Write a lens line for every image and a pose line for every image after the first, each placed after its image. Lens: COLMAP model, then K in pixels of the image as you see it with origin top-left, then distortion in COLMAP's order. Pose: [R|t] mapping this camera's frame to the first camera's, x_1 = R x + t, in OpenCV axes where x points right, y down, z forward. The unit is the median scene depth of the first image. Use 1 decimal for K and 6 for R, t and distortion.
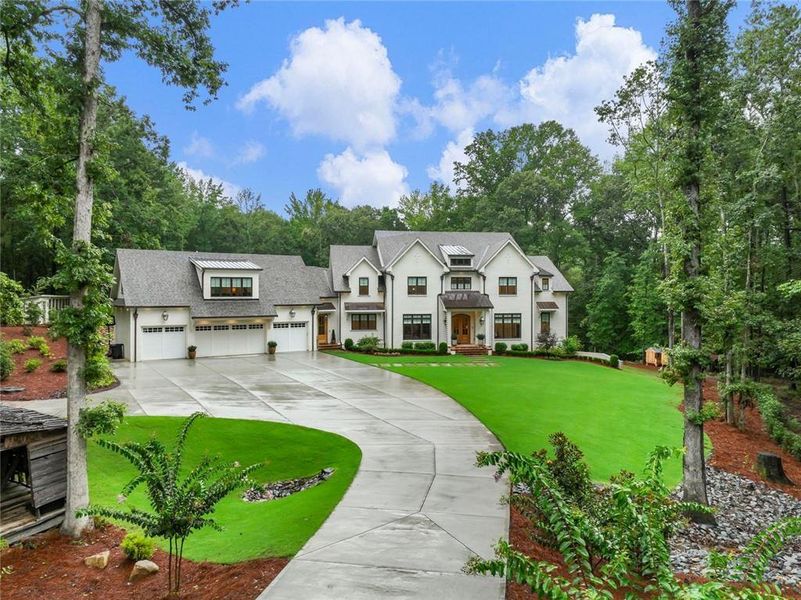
lens RADIAL K [[572.4, 0, 402.9], [0, 572.4, 290.2], [0, 0, 1]] dist [0.001564, 0.003903]
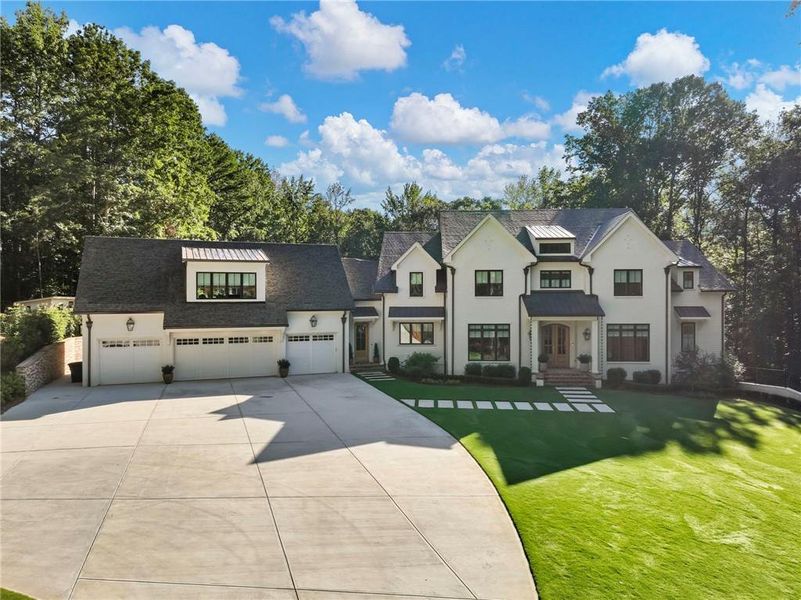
lens RADIAL K [[558.0, 0, 400.5], [0, 558.0, 300.0], [0, 0, 1]] dist [0.005203, -0.049089]
pose [[0.976542, -0.000339, -0.215328, 0.064886], [0.003264, 0.999907, 0.013225, 0.003668], [0.215304, -0.013618, 0.976452, 0.311435]]
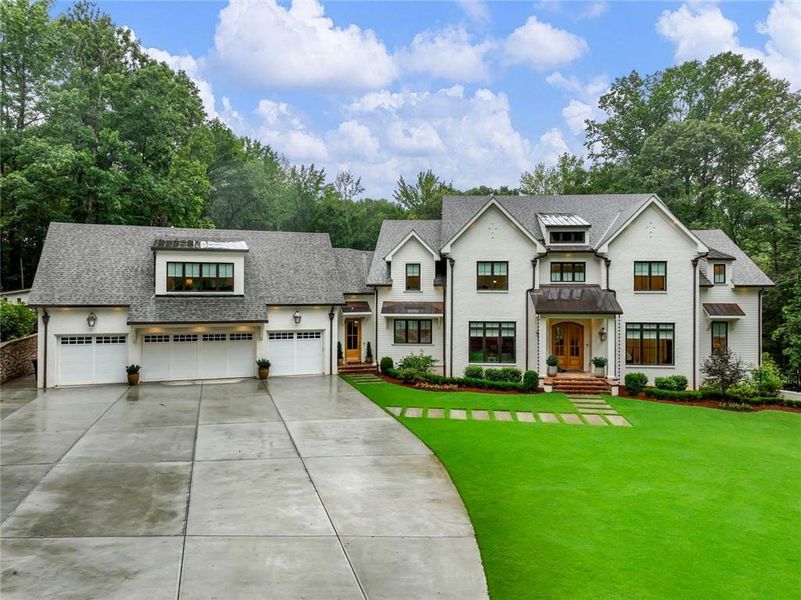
lens RADIAL K [[572.4, 0, 402.9], [0, 572.4, 290.2], [0, 0, 1]] dist [0.001564, 0.003903]
pose [[0.969256, 0.004889, -0.246007, 0.082268], [-0.003612, 0.999978, 0.005642, 0.004625], [0.246029, -0.004580, 0.969252, 0.368666]]
